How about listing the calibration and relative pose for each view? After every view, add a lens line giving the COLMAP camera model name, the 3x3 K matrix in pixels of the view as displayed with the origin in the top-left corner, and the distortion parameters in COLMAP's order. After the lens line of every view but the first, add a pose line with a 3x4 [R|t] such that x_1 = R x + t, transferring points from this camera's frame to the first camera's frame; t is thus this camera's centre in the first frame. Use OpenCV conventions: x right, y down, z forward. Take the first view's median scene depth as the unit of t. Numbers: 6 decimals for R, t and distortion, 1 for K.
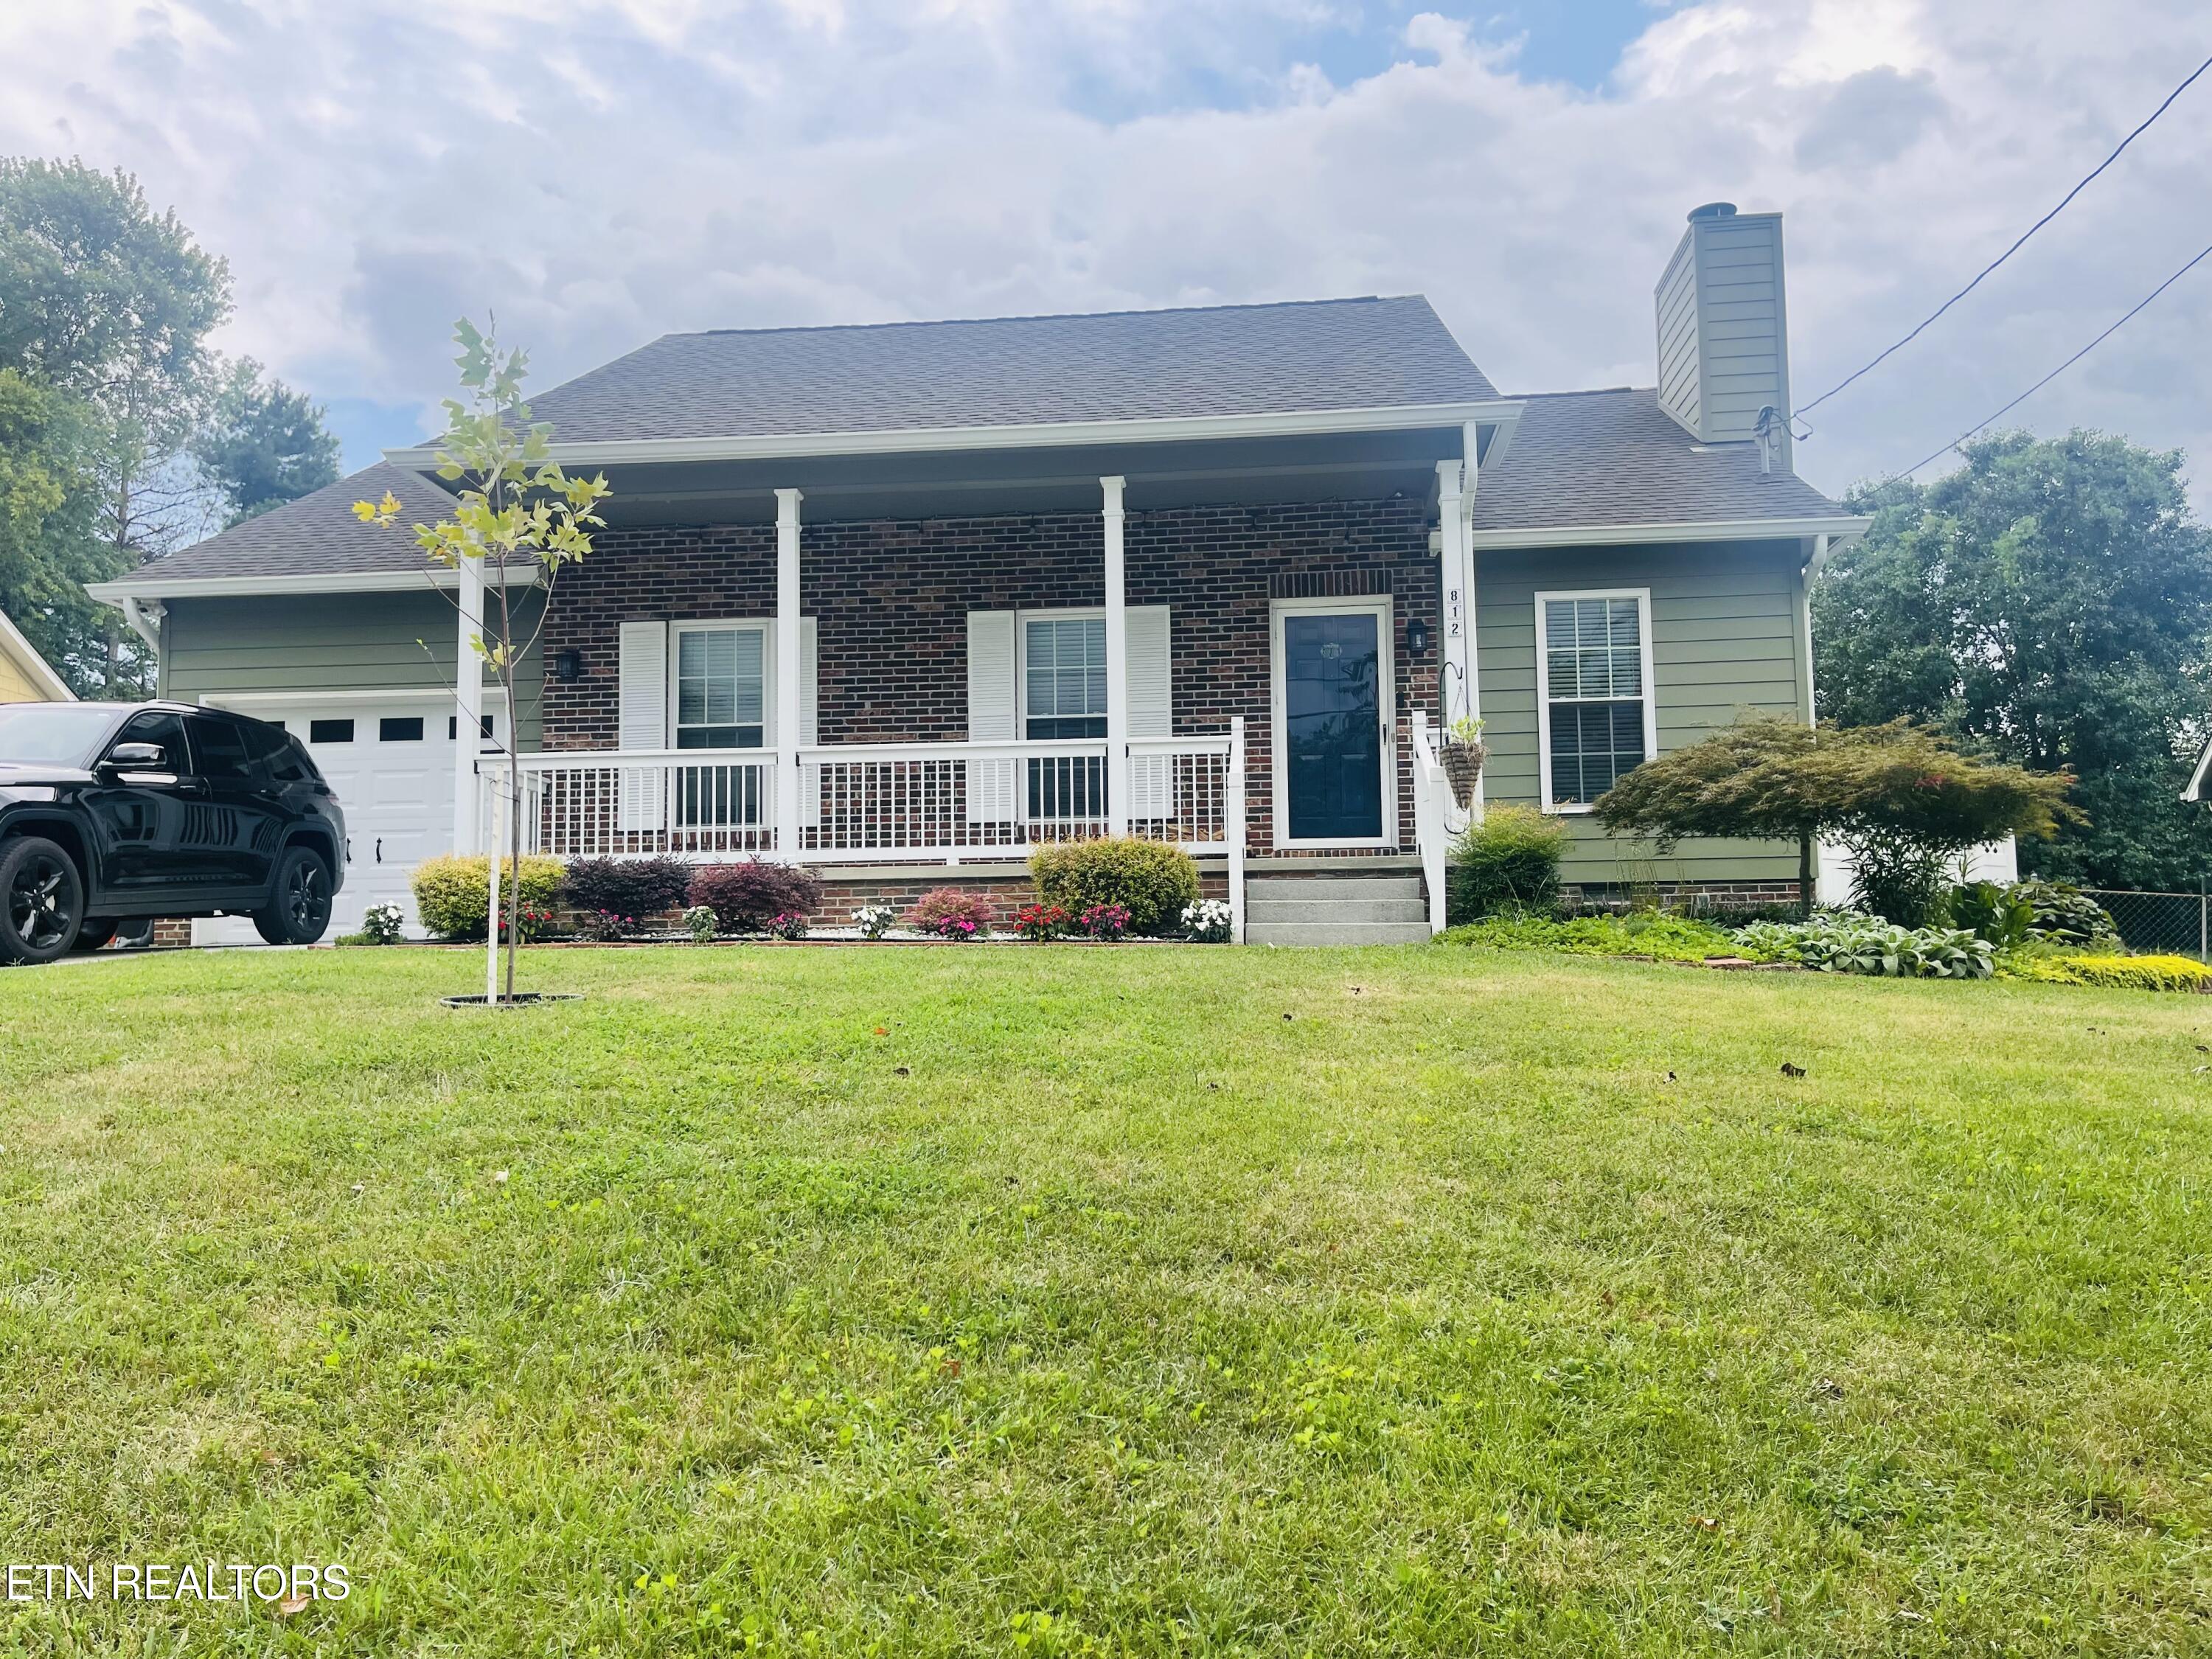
lens RADIAL K [[1671.7, 0, 1100.1], [0, 1671.7, 842.5], [0, 0, 1]] dist [0.089734, -0.113851]
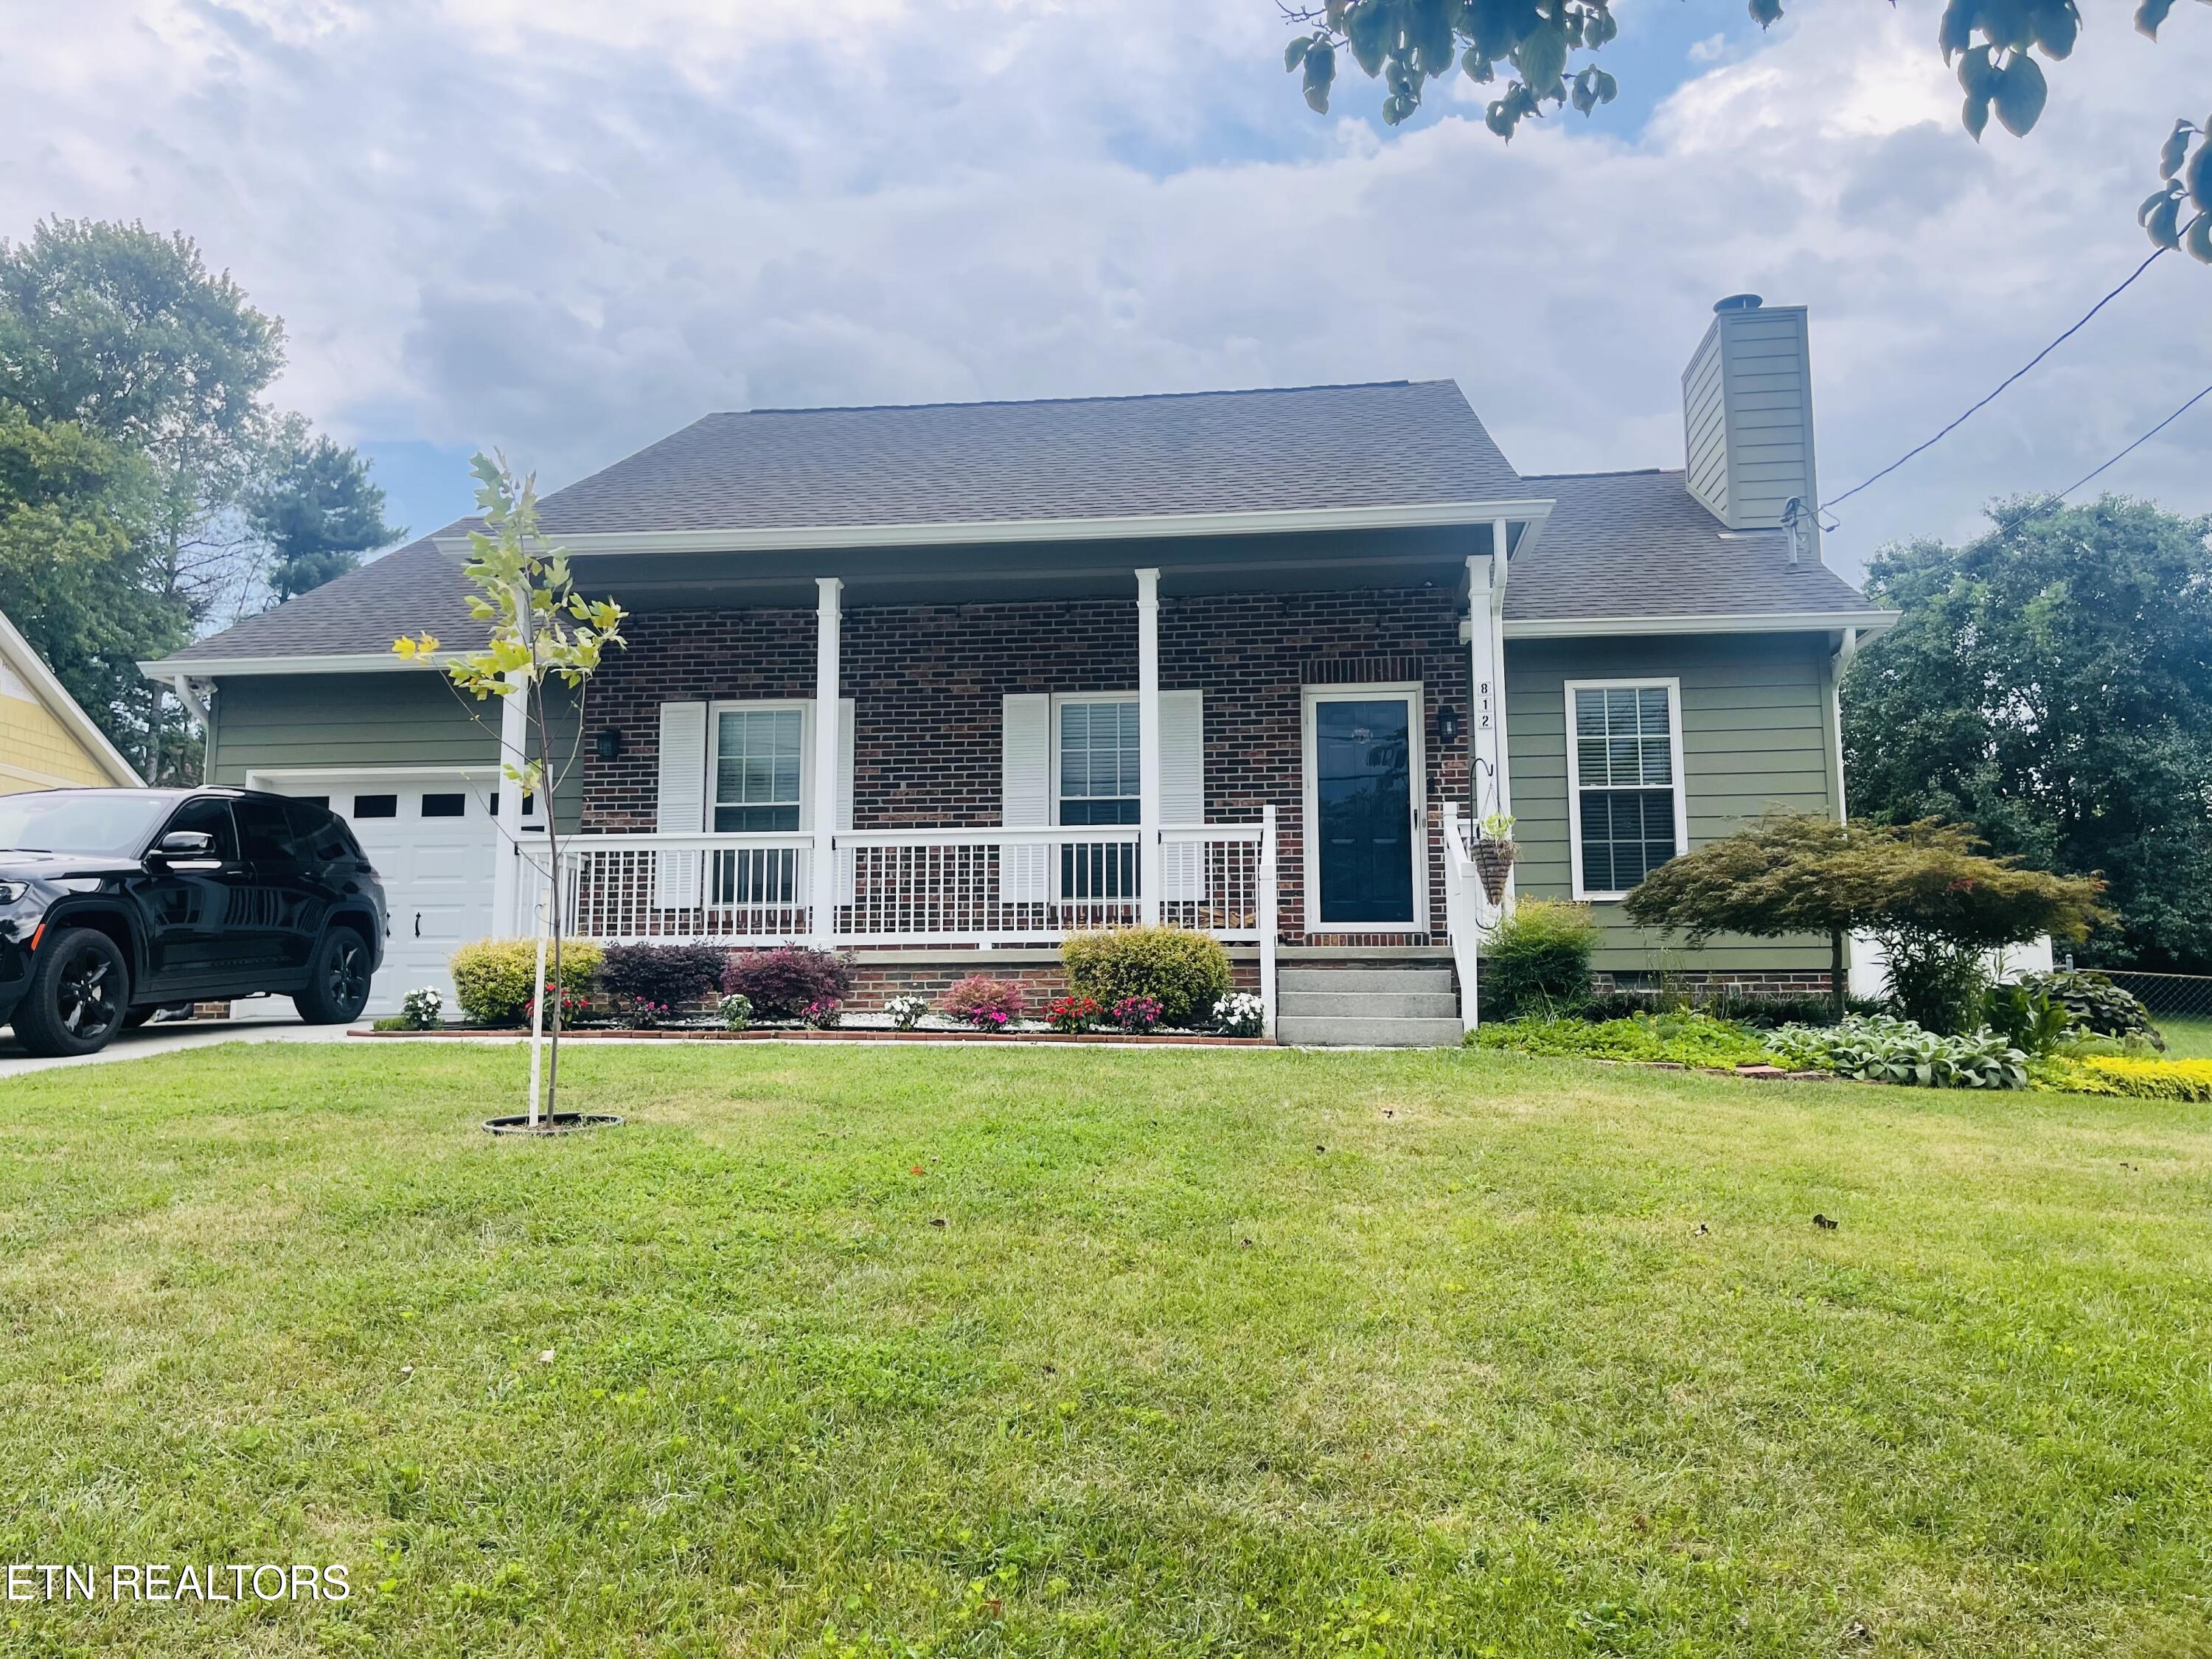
lens RADIAL K [[1667.3, 0, 1112.1], [0, 1667.3, 822.1], [0, 0, 1]] dist [0.096277, -0.123669]
pose [[0.999907, 0.007841, -0.011203, -0.001241], [-0.008326, 0.999002, -0.043882, -0.017620], [0.010847, 0.043971, 0.998974, -0.005636]]
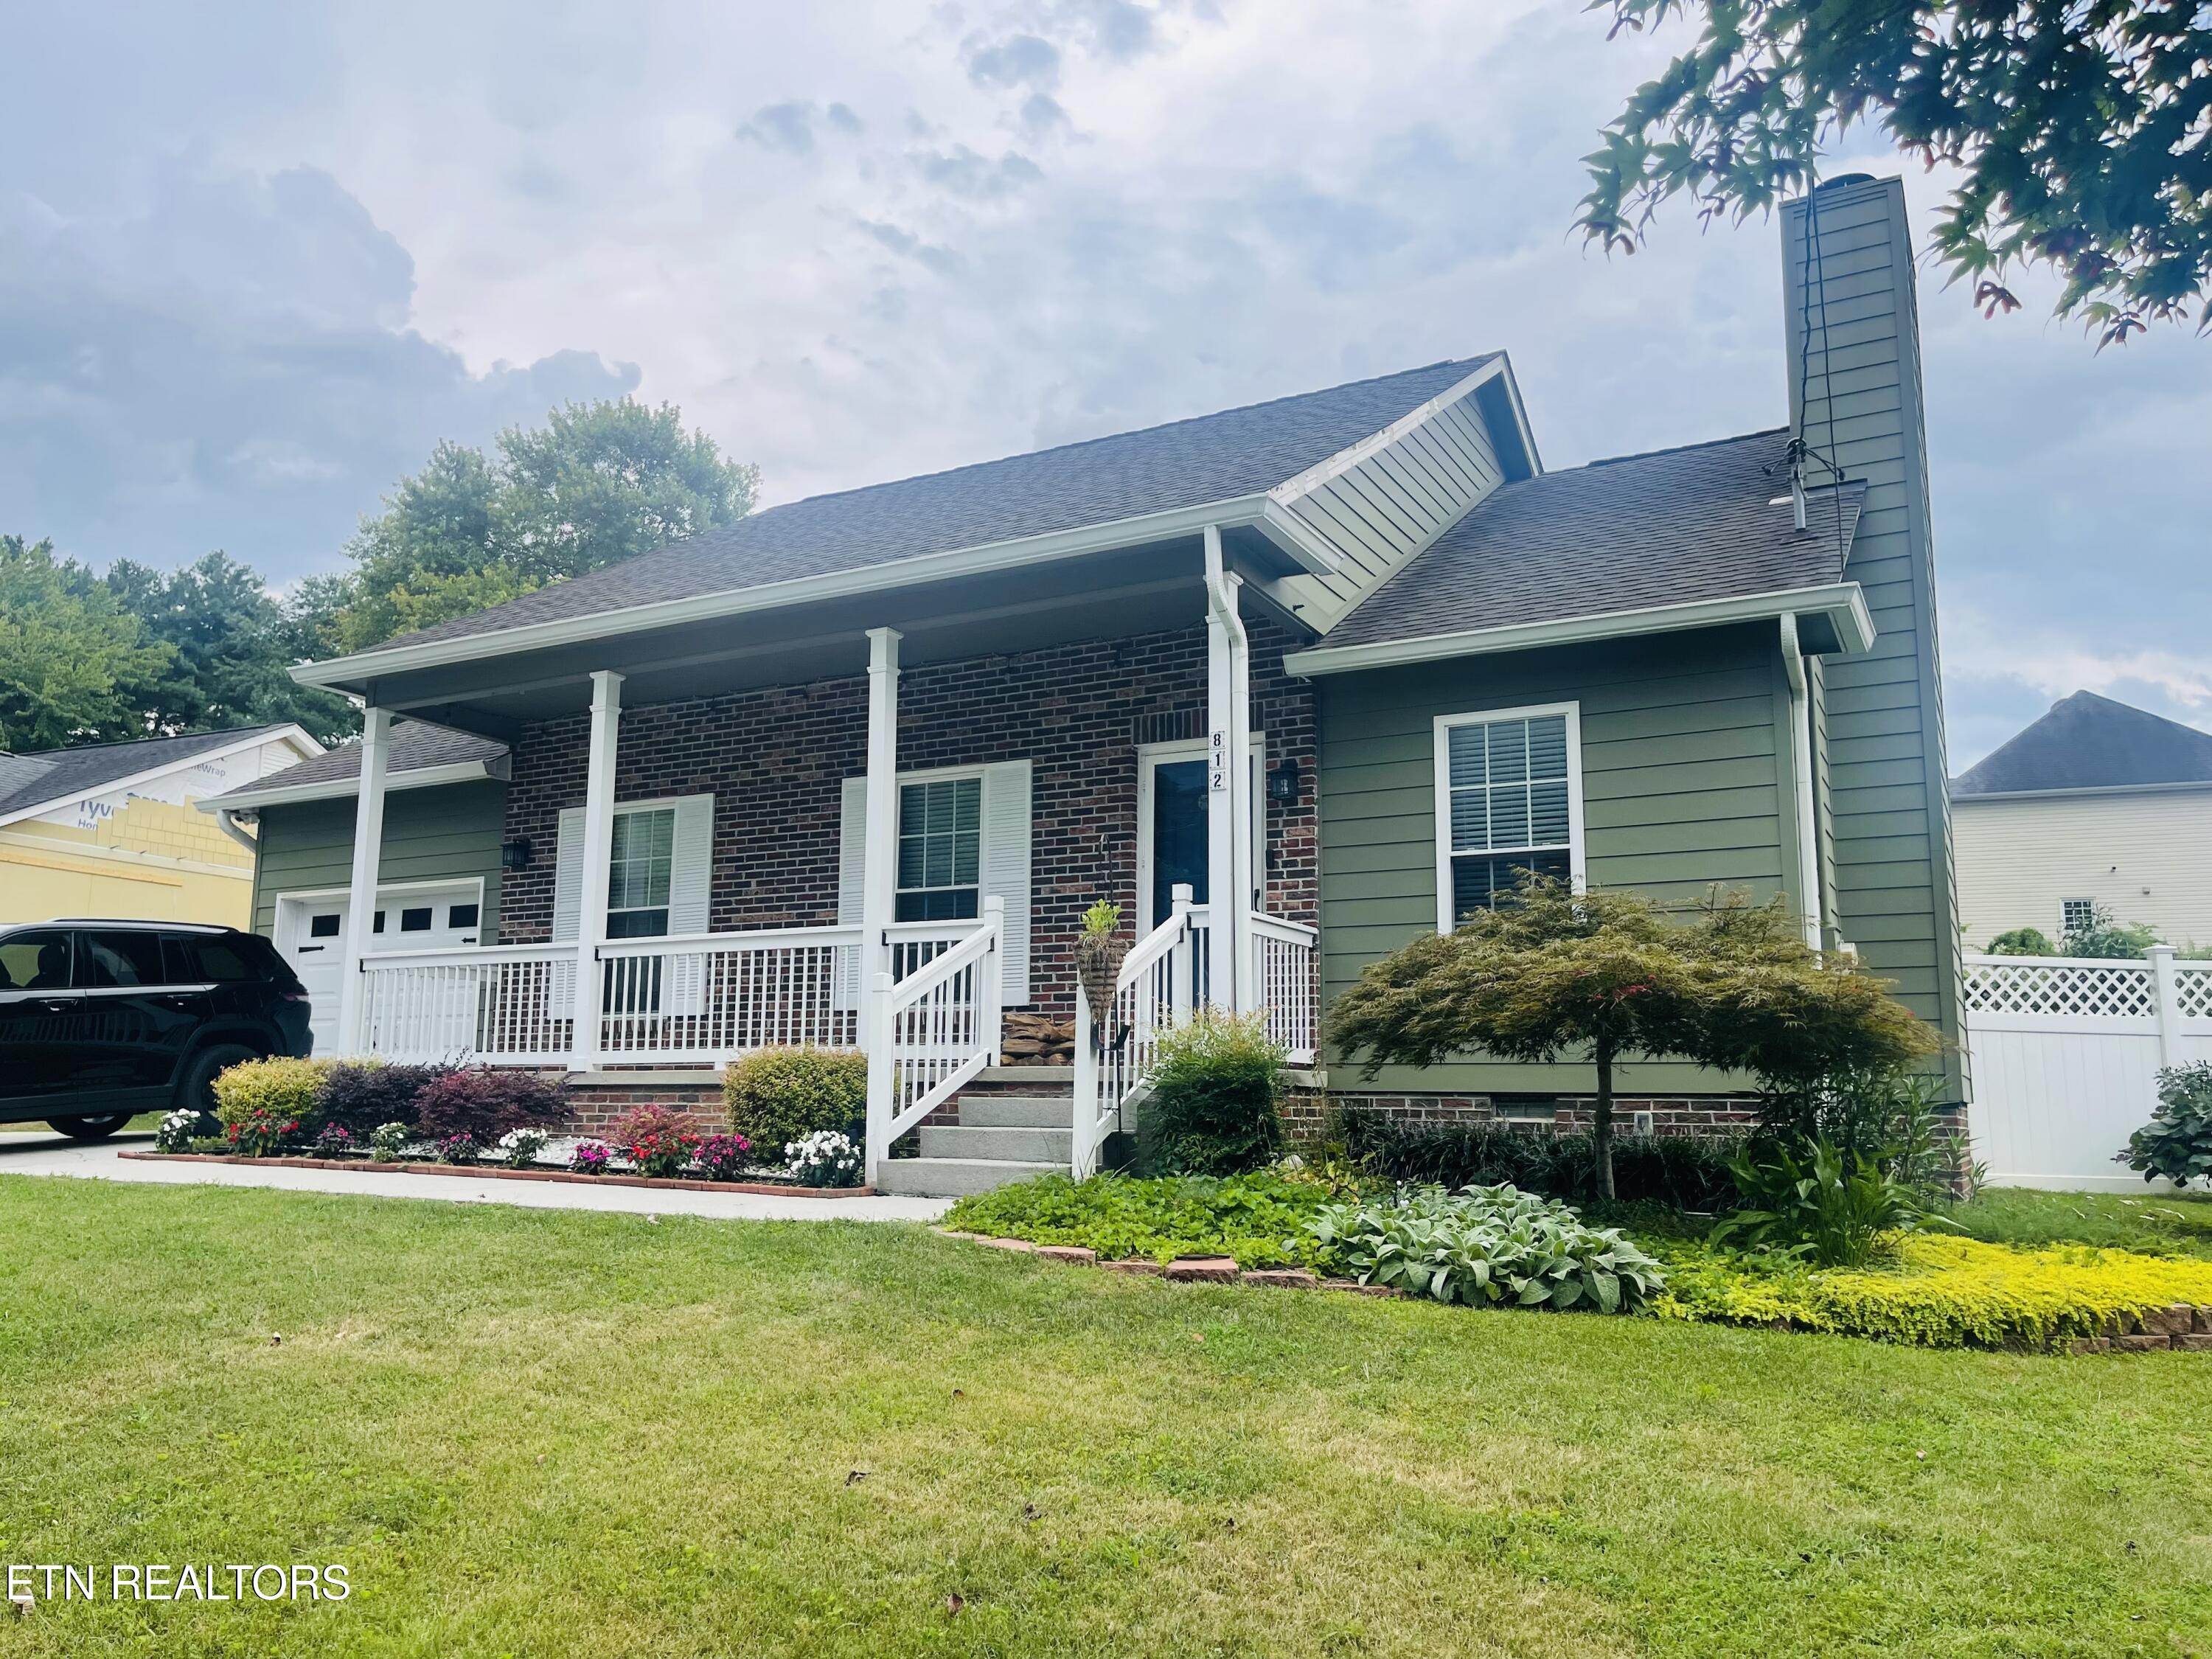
lens RADIAL K [[1671.7, 0, 1100.1], [0, 1671.7, 842.5], [0, 0, 1]] dist [0.089734, -0.113851]
pose [[0.919039, -0.041922, -0.391930, 0.429253], [0.013968, 0.997167, -0.073907, -0.034803], [0.393918, 0.062449, 0.917022, 0.226084]]
